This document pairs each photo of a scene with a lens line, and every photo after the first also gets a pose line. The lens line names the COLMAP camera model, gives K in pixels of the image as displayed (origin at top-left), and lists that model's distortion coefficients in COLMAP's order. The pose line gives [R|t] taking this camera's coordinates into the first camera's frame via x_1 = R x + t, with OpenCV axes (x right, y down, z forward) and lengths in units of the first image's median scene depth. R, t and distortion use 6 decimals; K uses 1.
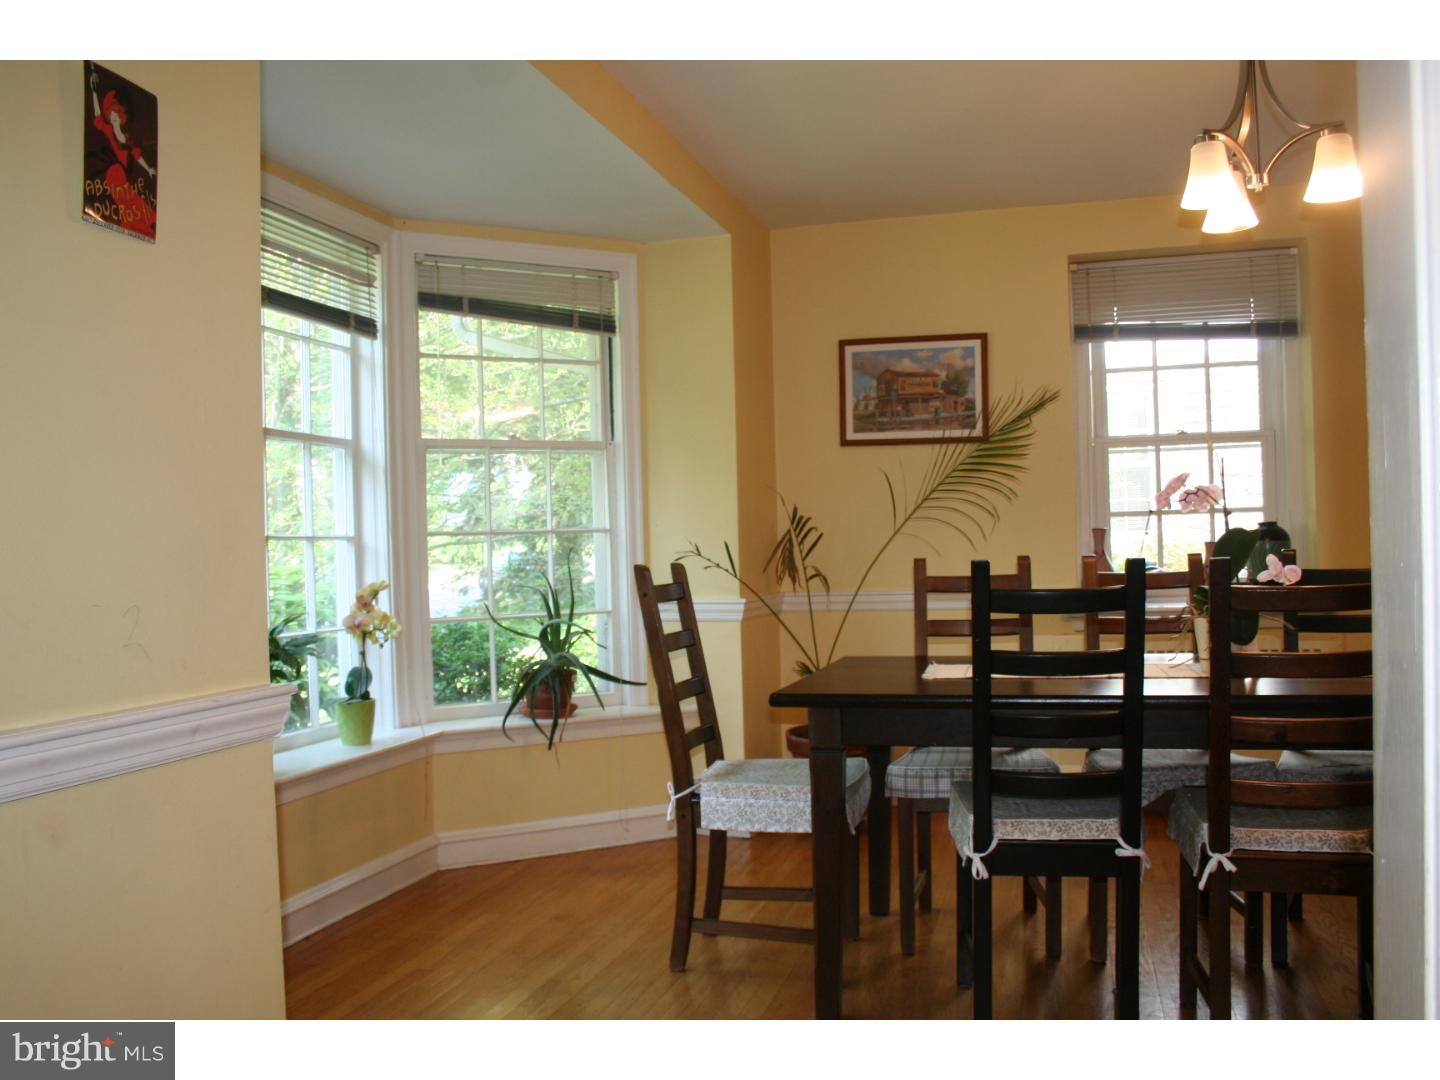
lens RADIAL K [[1216.2, 0, 720.0], [0, 1216.2, 540.0], [0, 0, 1]] dist [-0.096829, 0.088563]
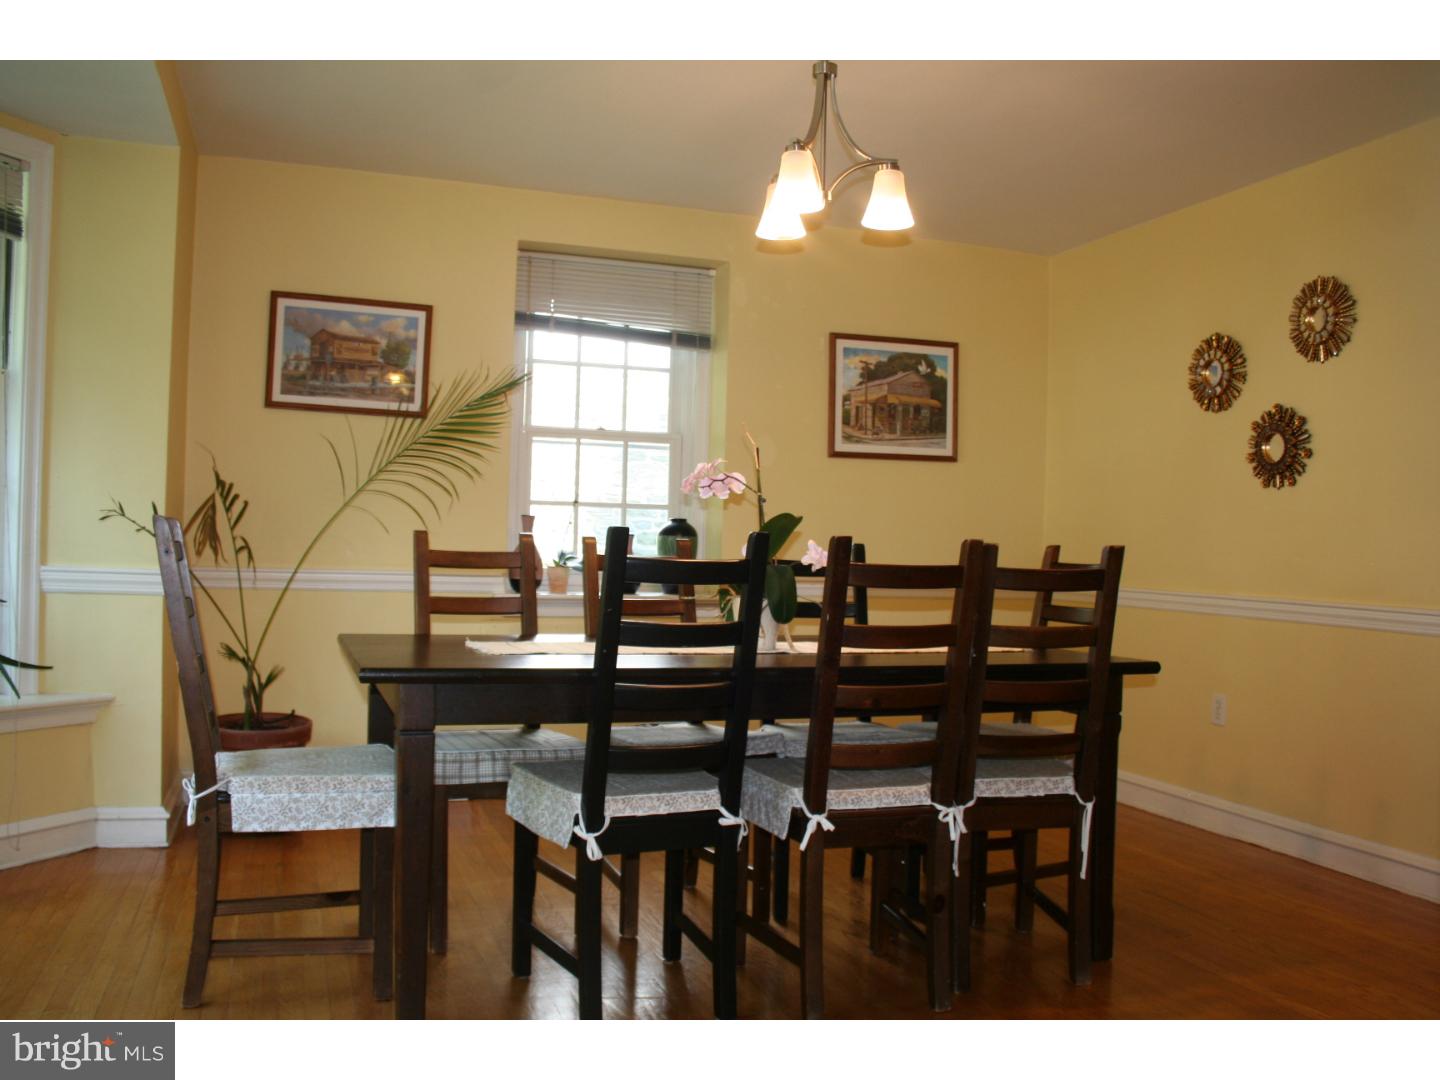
lens RADIAL K [[1216.2, 0, 720.0], [0, 1216.2, 540.0], [0, 0, 1]] dist [-0.096829, 0.088563]
pose [[0.828934, 0.050382, 0.557072, -0.121995], [-0.052276, 0.998554, -0.012523, 0.016345], [-0.556898, -0.018741, 0.830370, 0.071790]]
